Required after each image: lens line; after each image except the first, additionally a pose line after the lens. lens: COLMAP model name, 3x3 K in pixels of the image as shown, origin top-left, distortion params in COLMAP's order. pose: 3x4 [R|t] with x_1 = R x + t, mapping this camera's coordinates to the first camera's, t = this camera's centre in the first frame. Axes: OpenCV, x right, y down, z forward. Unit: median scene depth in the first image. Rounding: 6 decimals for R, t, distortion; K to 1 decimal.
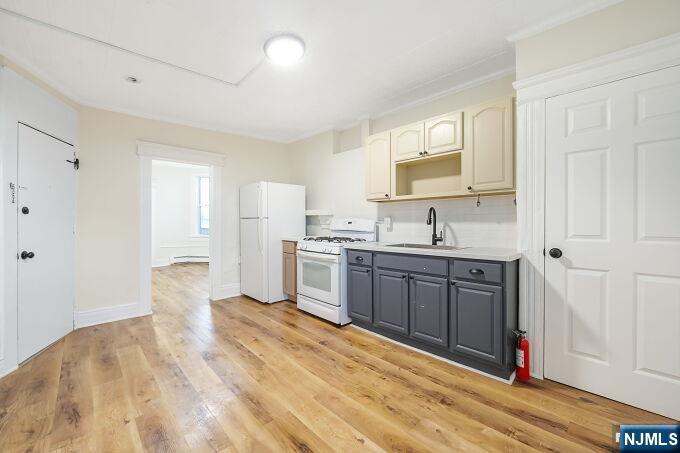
lens RADIAL K [[273.3, 0, 333.5], [0, 273.3, 224.0], [0, 0, 1]] dist [-0.013169, 0.000081]
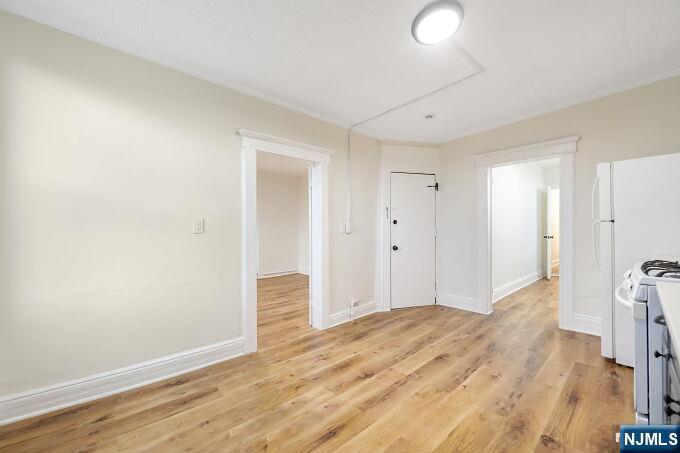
lens RADIAL K [[273.3, 0, 333.4], [0, 273.3, 228.4], [0, 0, 1]] dist [-0.013169, 0.000081]
pose [[-0.025963, 0.004037, -0.999655, 0.609011], [-0.000597, 0.999992, 0.004054, -0.015626], [0.999663, 0.000702, -0.025960, 0.632825]]
